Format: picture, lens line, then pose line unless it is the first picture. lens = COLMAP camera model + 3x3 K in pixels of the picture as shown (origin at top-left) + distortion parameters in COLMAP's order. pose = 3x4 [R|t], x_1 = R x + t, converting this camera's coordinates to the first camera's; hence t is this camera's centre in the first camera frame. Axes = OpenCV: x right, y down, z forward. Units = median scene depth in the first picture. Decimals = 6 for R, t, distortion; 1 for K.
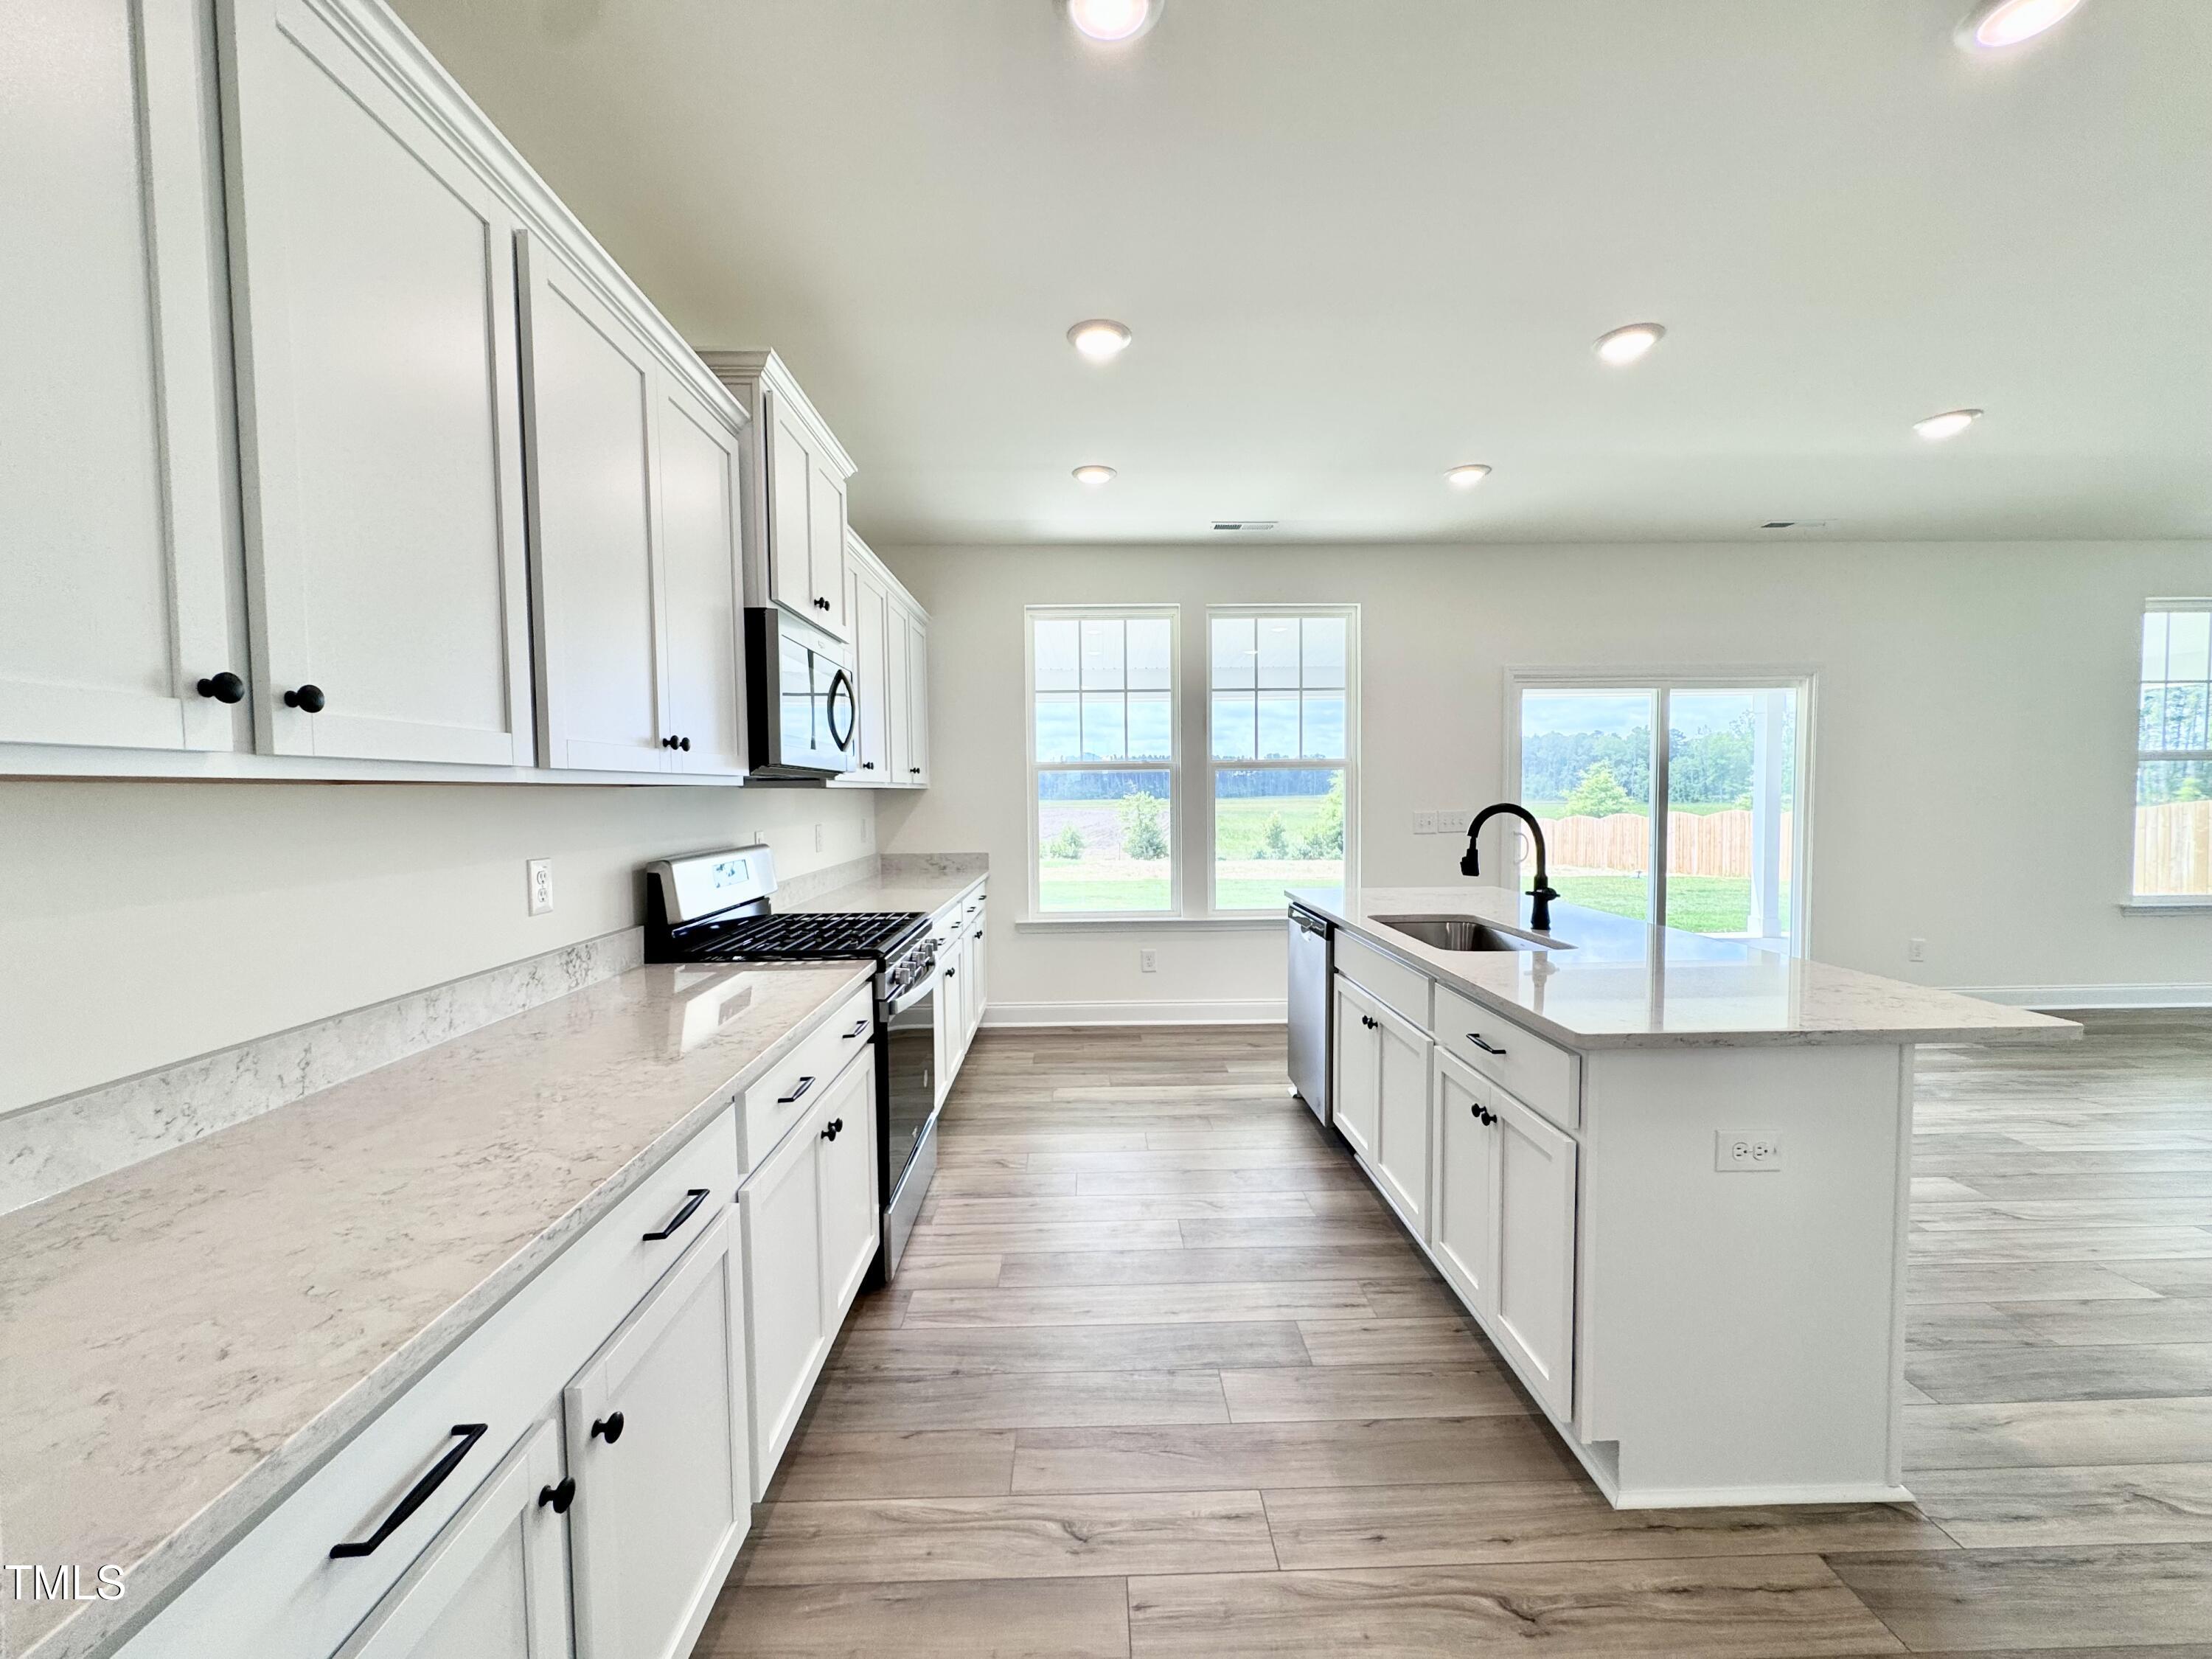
lens RADIAL K [[882.9, 0, 1105.6], [0, 882.9, 831.0], [0, 0, 1]] dist [-0.003465, 0.000473]
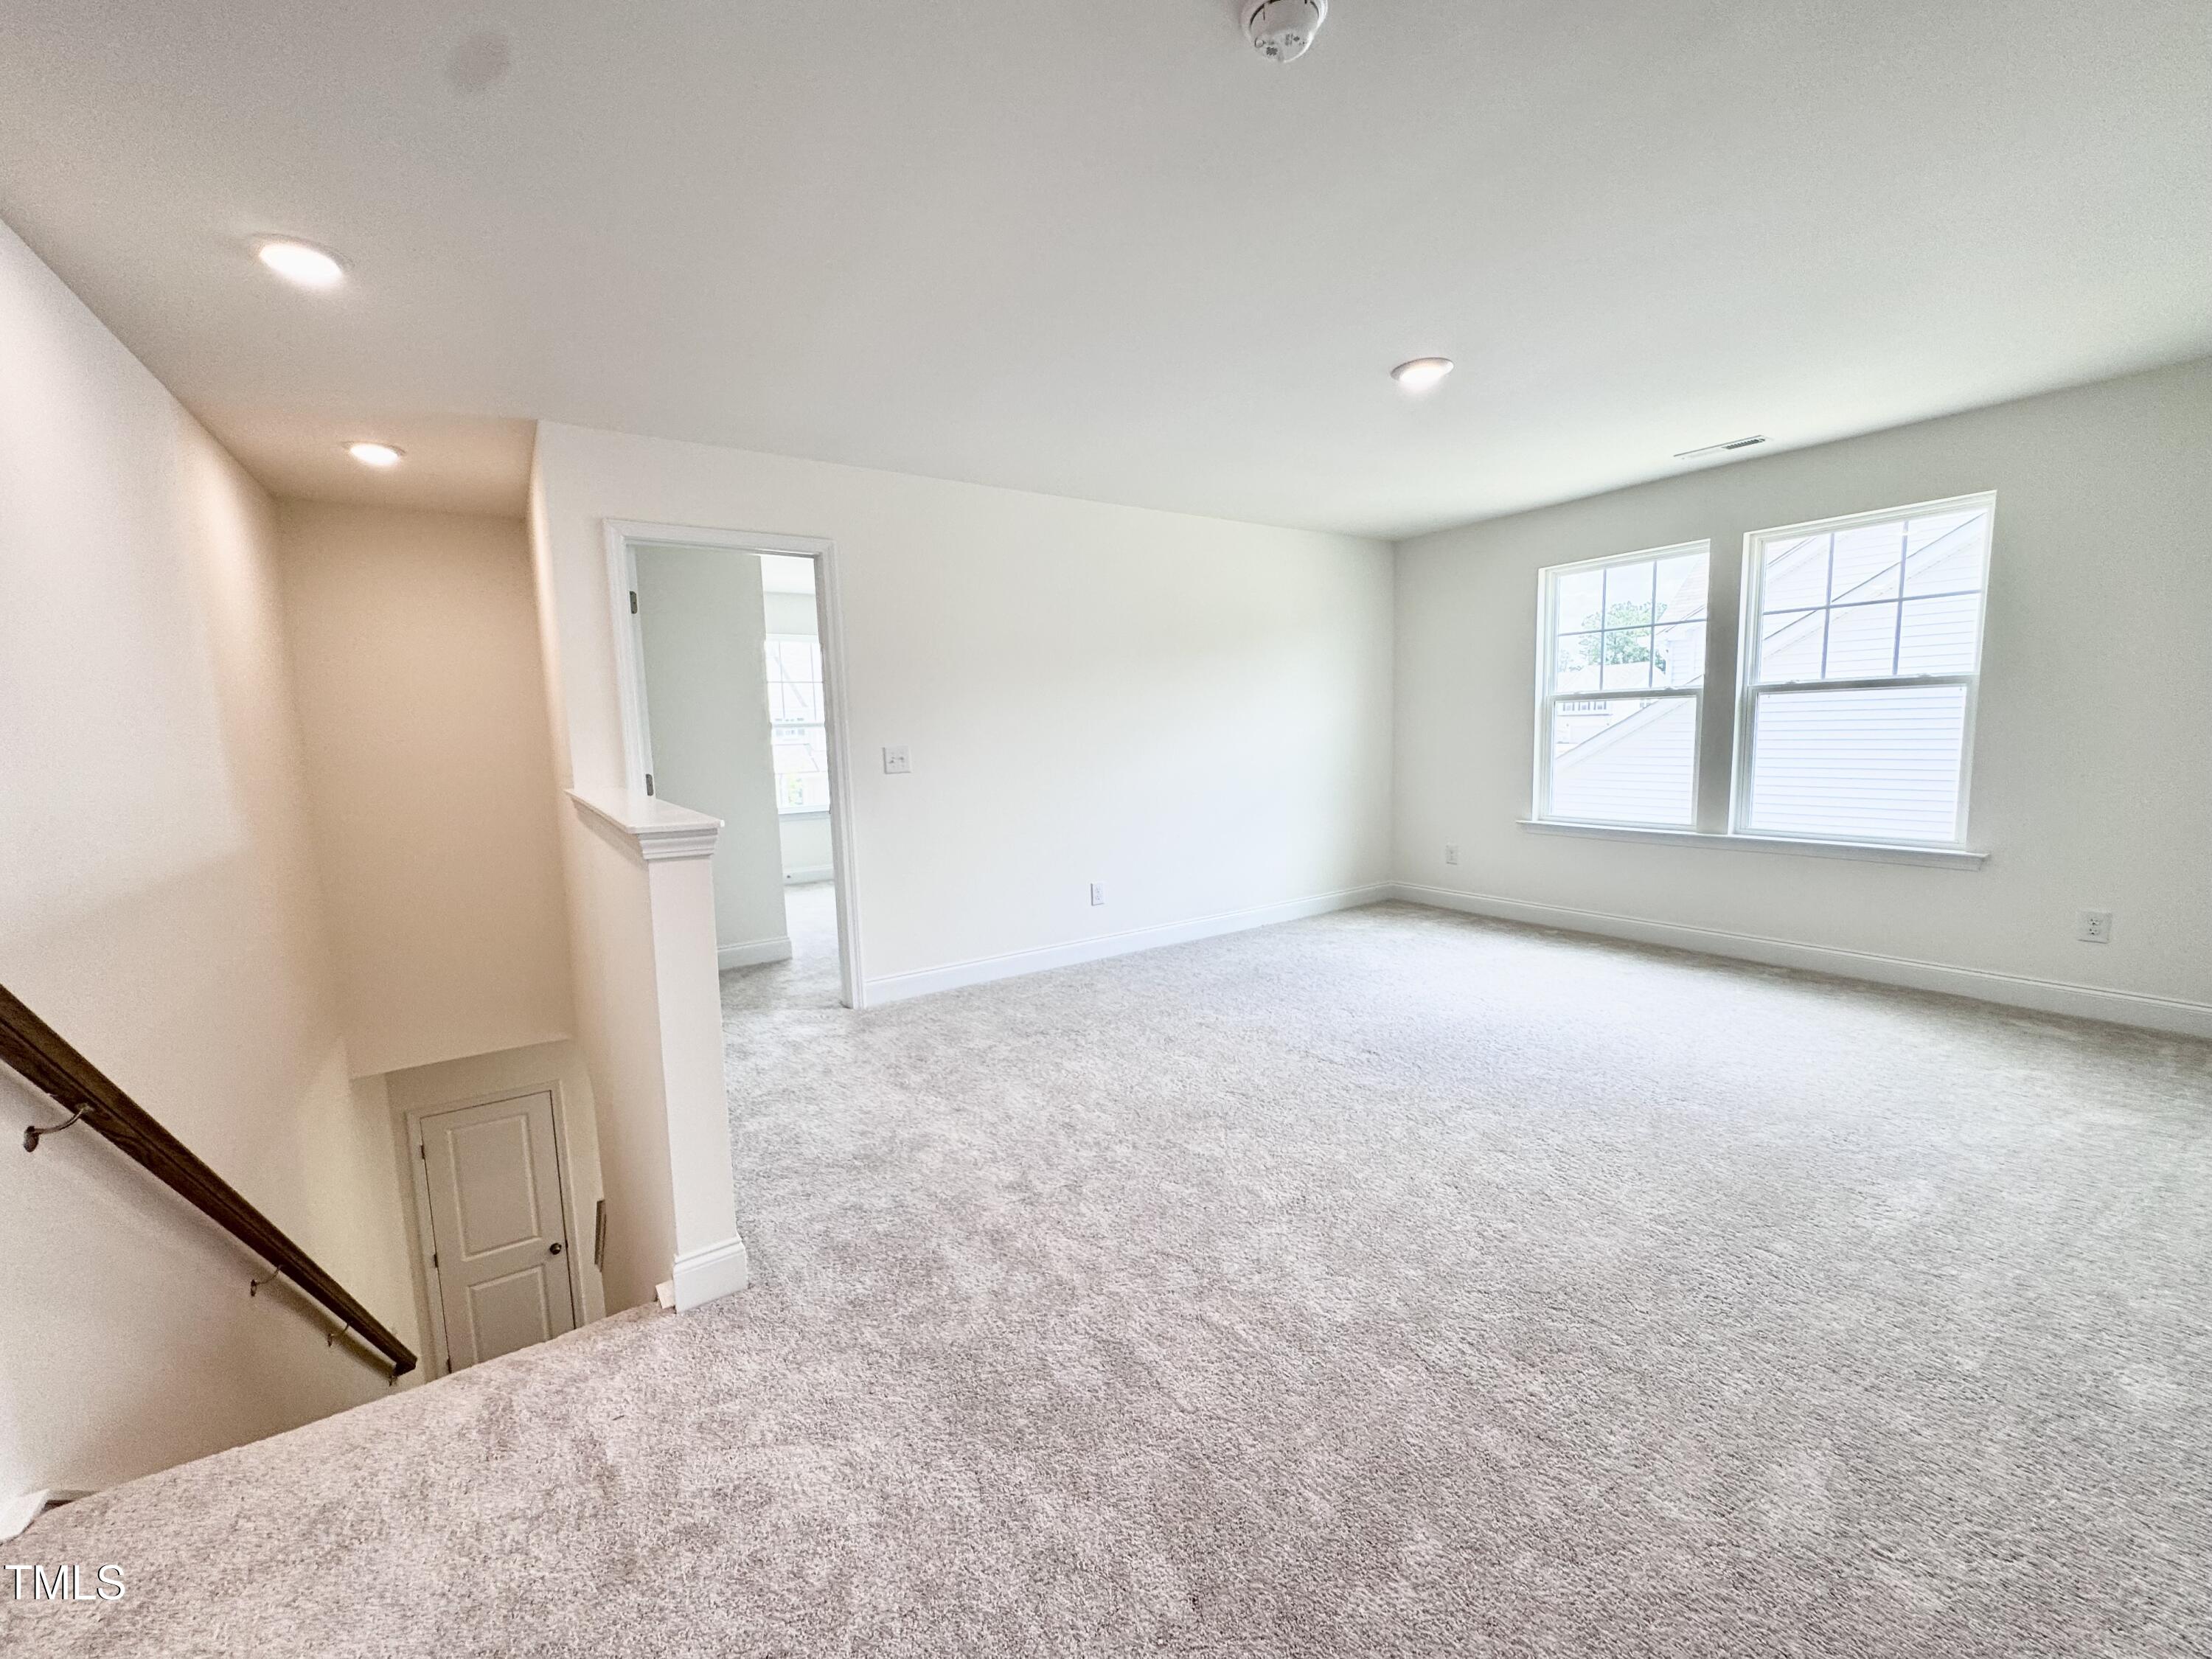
lens RADIAL K [[882.9, 0, 1105.6], [0, 882.9, 831.0], [0, 0, 1]] dist [-0.003465, 0.000473]
pose [[0.550838, 0.088502, -0.829907, 1.418963], [-0.029596, 0.995808, 0.086550, 0.053079], [0.834088, -0.023113, 0.551148, -0.480020]]
